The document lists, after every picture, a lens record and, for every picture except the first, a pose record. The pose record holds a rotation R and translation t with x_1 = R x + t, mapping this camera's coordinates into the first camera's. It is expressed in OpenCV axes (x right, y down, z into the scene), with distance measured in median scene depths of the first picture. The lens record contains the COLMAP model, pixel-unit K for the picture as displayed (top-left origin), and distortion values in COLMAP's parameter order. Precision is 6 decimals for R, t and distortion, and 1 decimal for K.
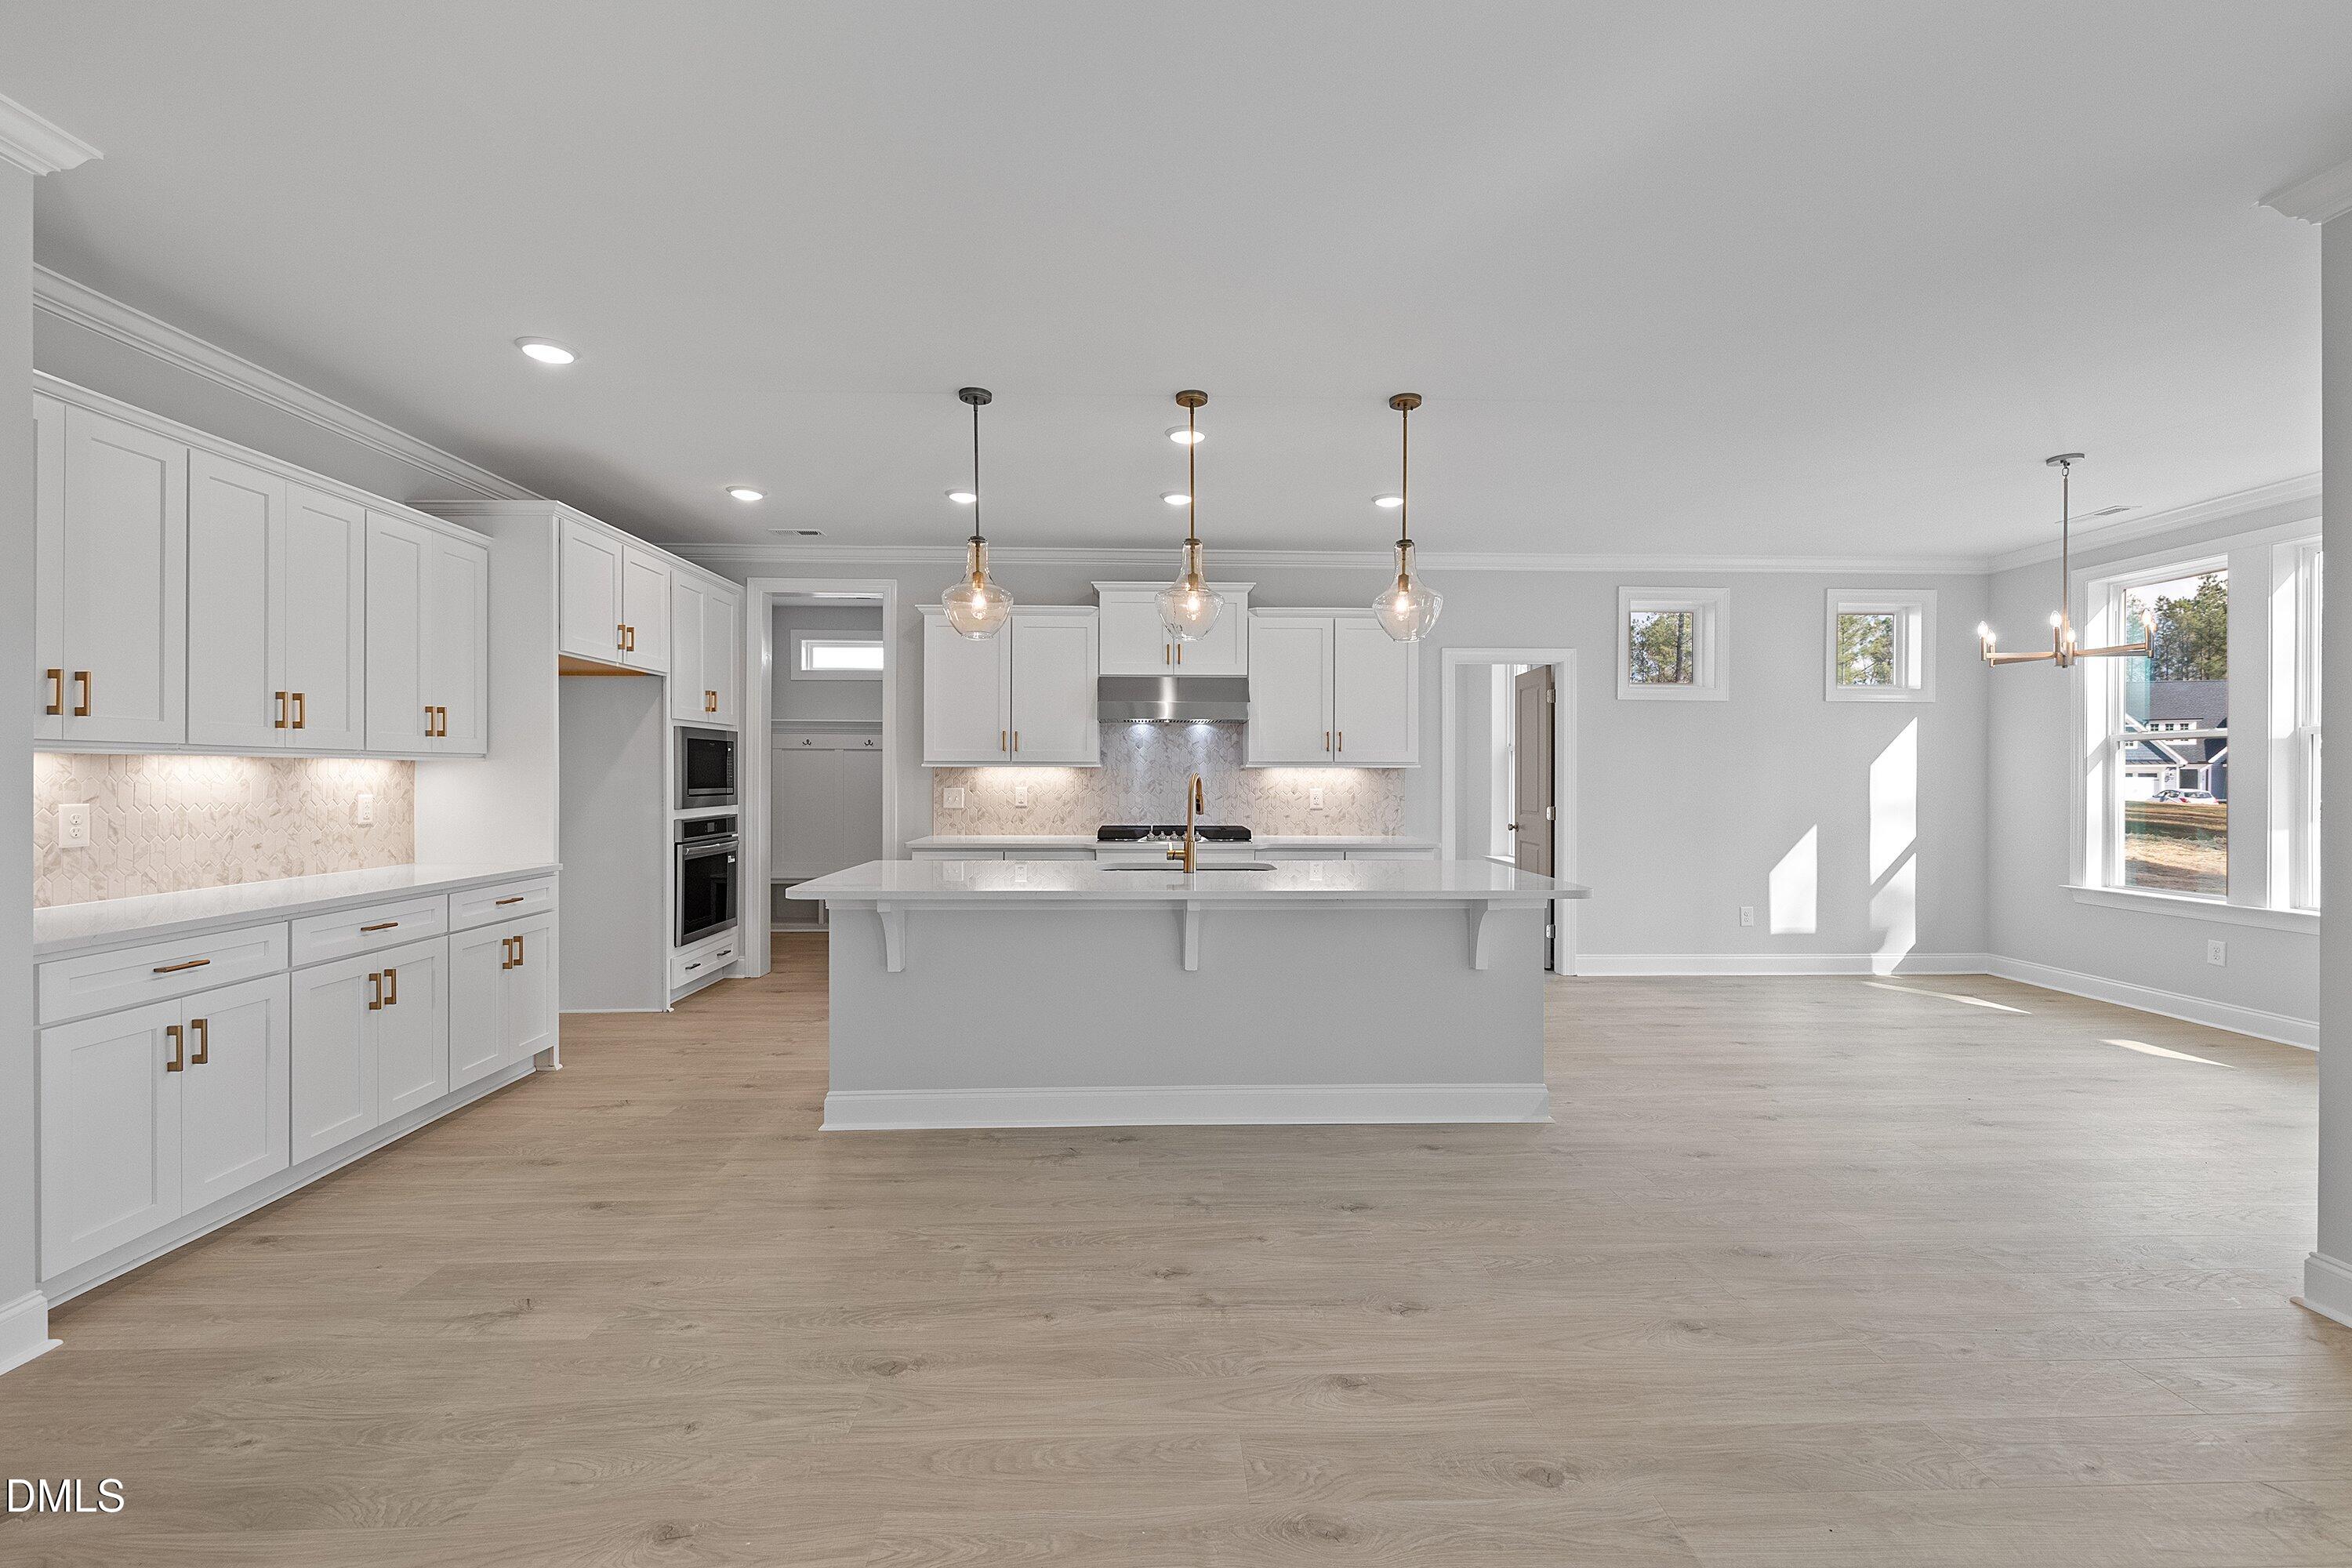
lens RADIAL K [[994.2, 0, 1178.0], [0, 994.2, 775.1], [0, 0, 1]] dist [0.000452, 0.000412]
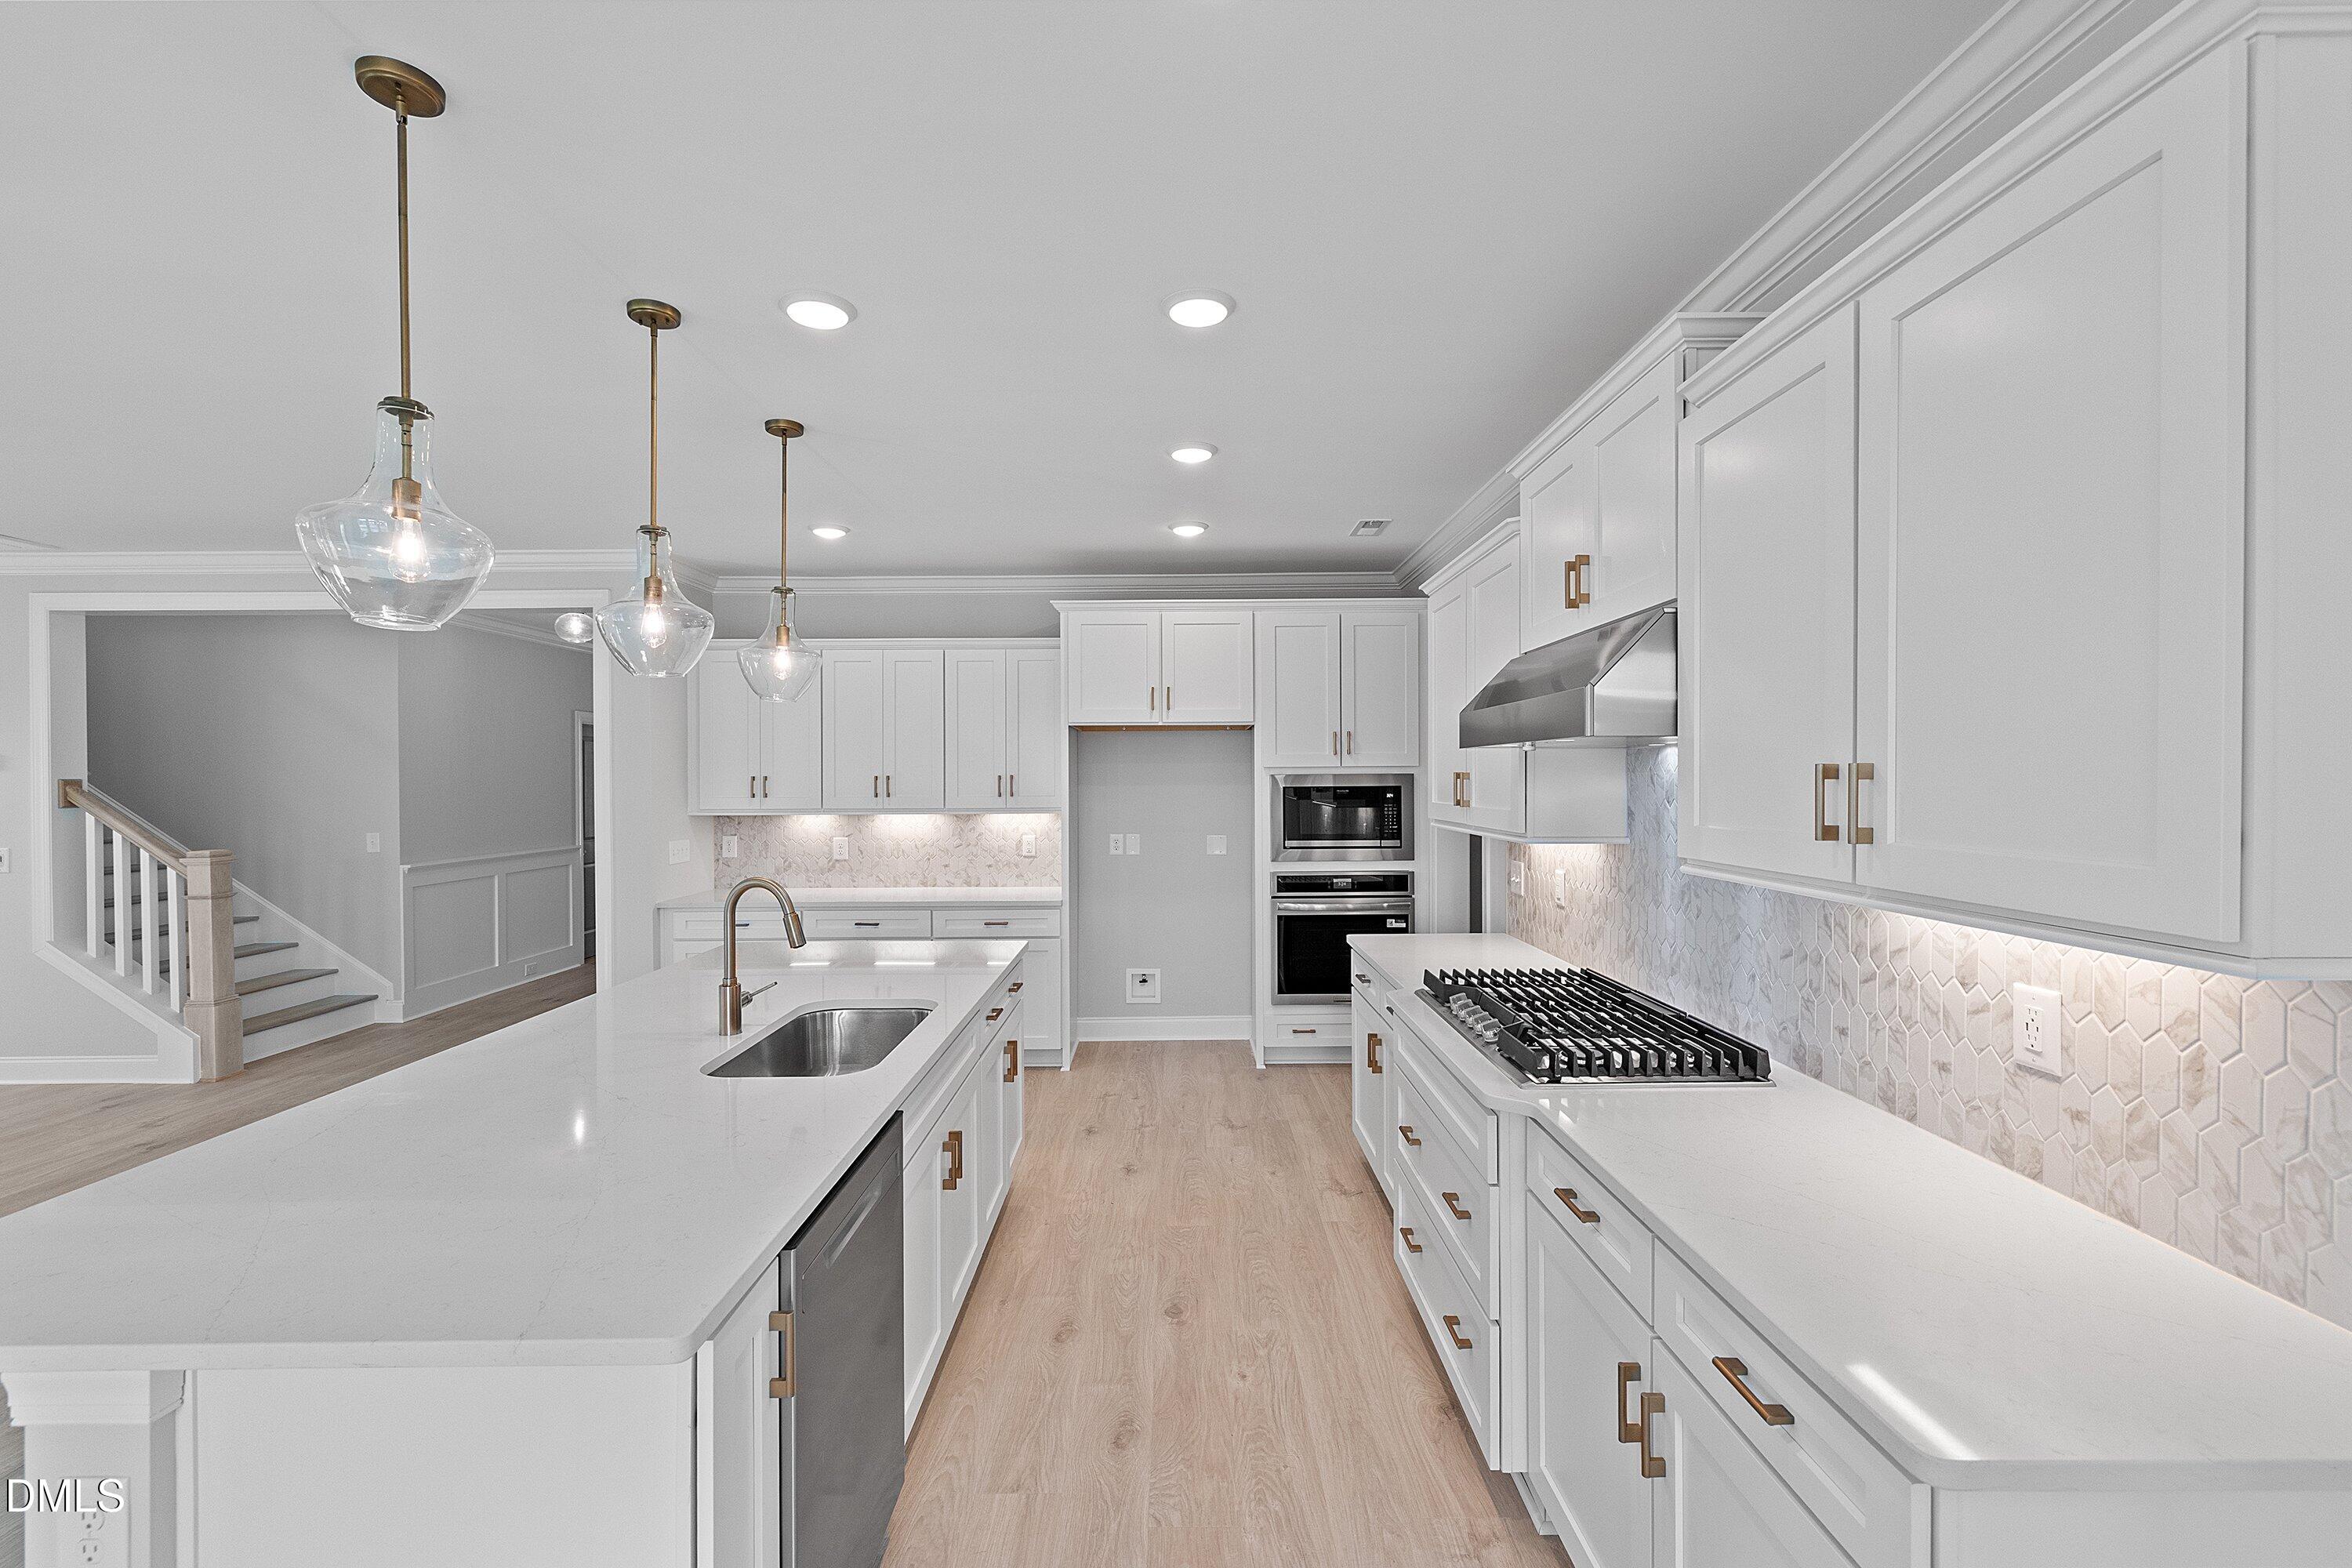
lens RADIAL K [[994.2, 0, 1170.9], [0, 994.2, 783.5], [0, 0, 1]] dist [0.000452, 0.000412]
pose [[-0.036875, 0.004456, -0.999310, 0.464067], [0.005868, 0.999974, 0.004243, -0.045892], [0.999303, -0.005707, -0.036900, 0.950781]]
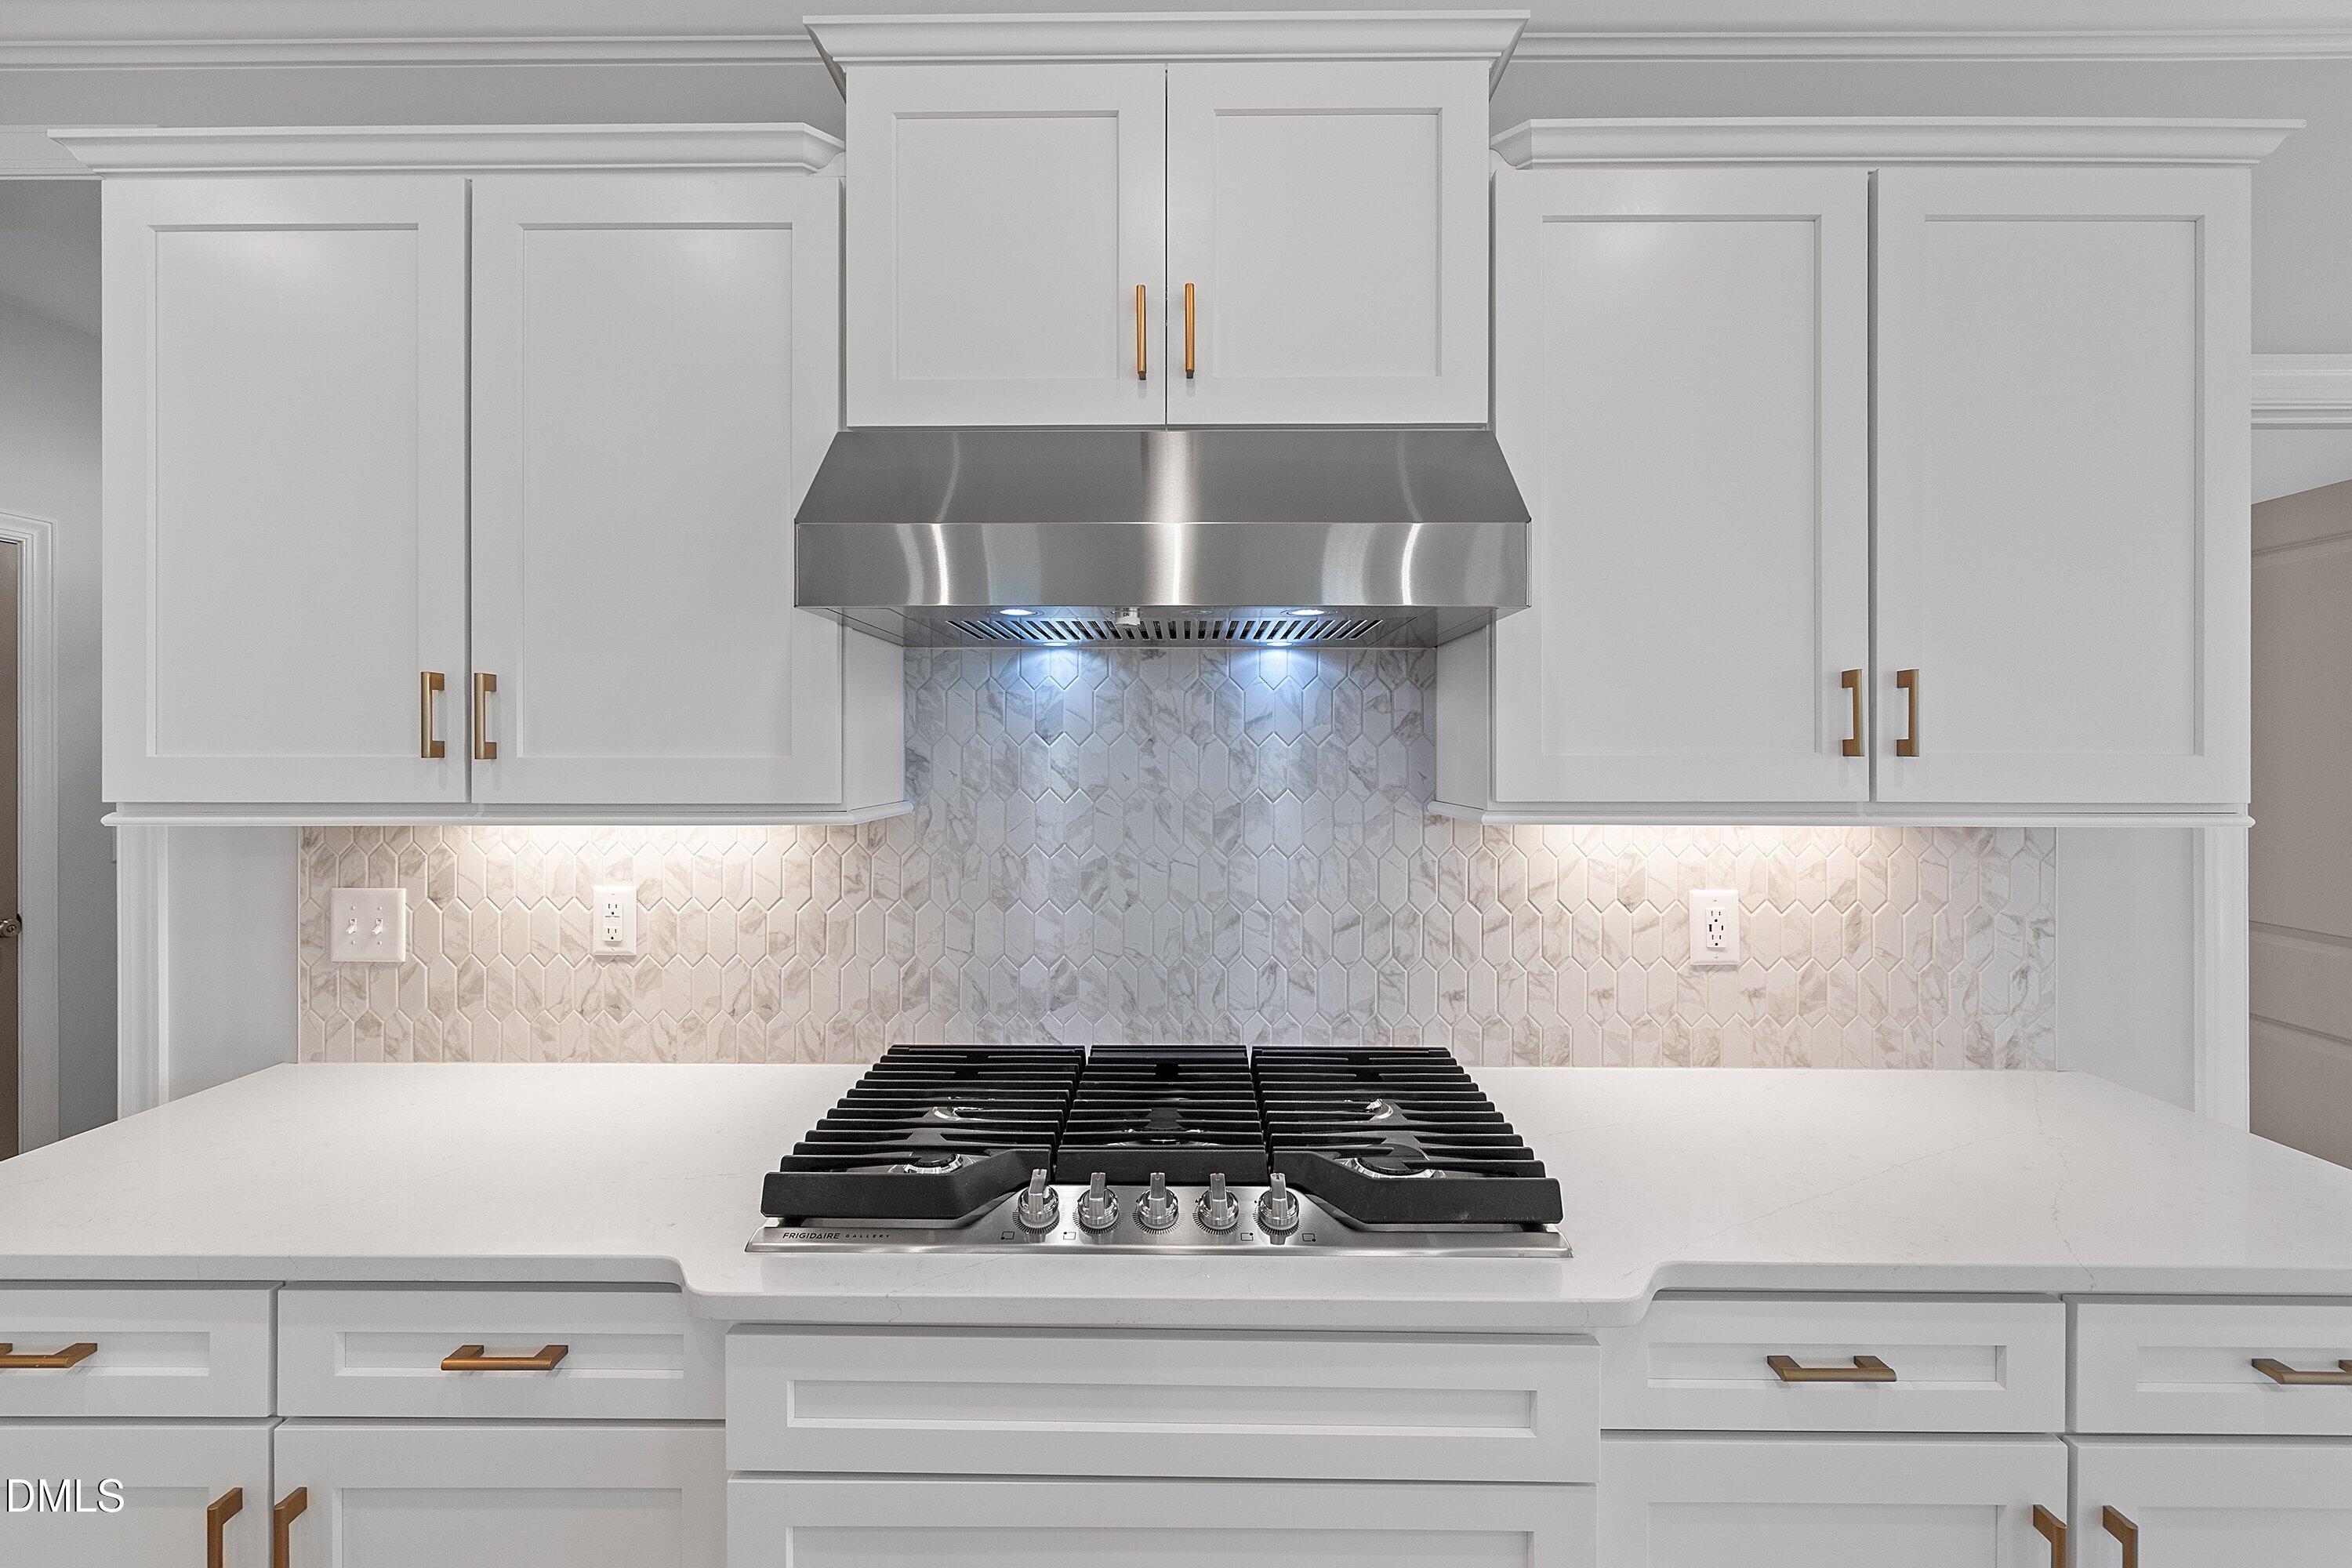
lens RADIAL K [[996.7, 0, 1176.6], [0, 996.7, 752.7], [0, 0, 1]] dist [0.002316, -0.000112]
pose [[0.998920, -0.001891, -0.046415, 0.009612], [0.002077, 0.999990, 0.003973, -0.029247], [0.046407, -0.004066, 0.998914, 0.866314]]
